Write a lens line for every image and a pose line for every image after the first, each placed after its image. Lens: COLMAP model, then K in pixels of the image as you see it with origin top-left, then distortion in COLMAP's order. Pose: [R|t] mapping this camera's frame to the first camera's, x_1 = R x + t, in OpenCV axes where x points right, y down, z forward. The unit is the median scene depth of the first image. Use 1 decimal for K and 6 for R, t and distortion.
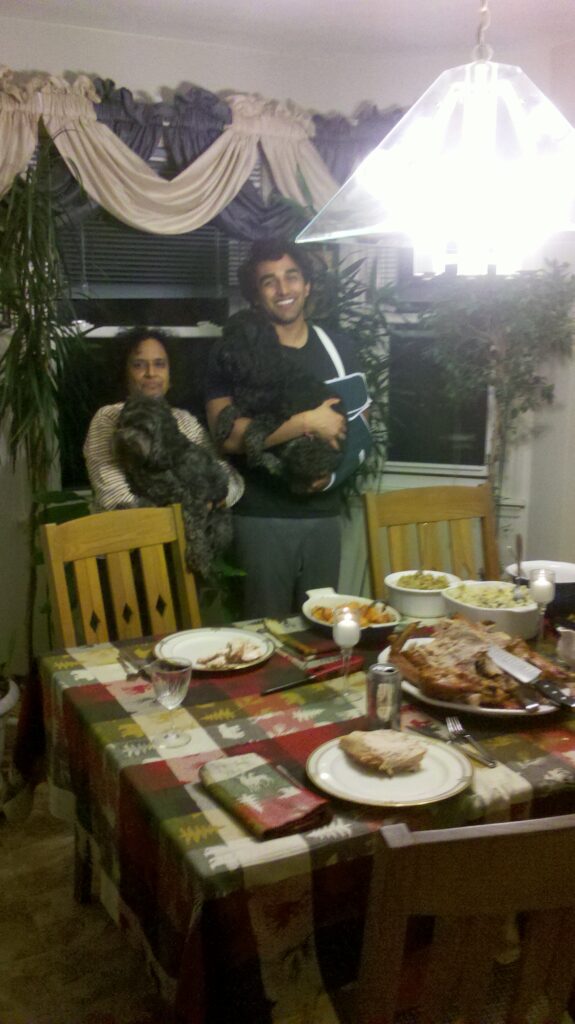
lens RADIAL K [[866.3, 0, 242.3], [0, 866.3, 511.5], [0, 0, 1]] dist [-0.002808, -0.150939]
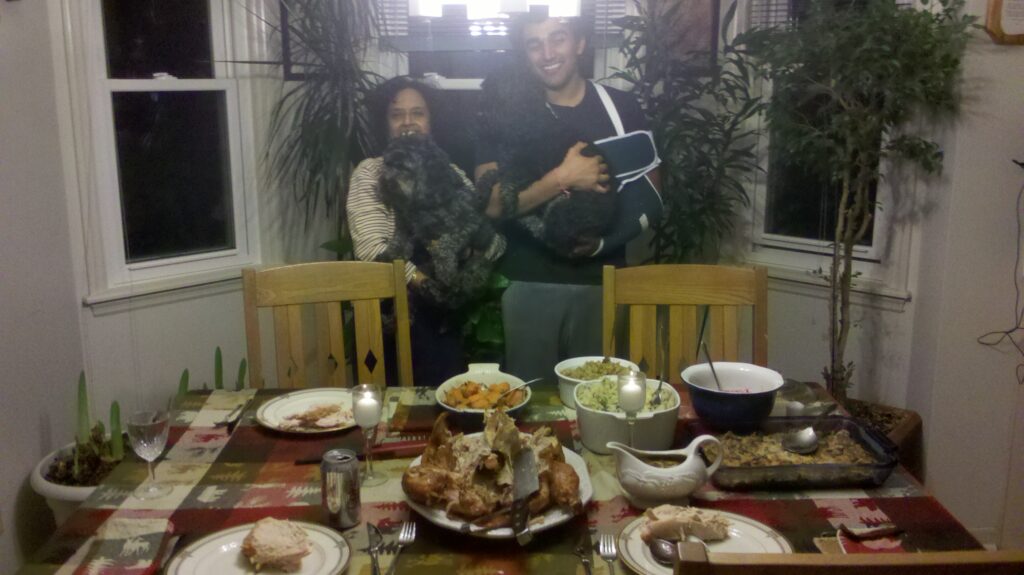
lens RADIAL K [[865.4, 0, 512.0], [0, 865.4, 287.5], [0, 0, 1]] dist [-0.001728, -0.007970]
pose [[0.930377, 0.092973, -0.354618, 0.397404], [-0.083130, 0.995614, 0.042927, -0.030884], [0.357054, -0.010459, 0.934025, 0.132610]]
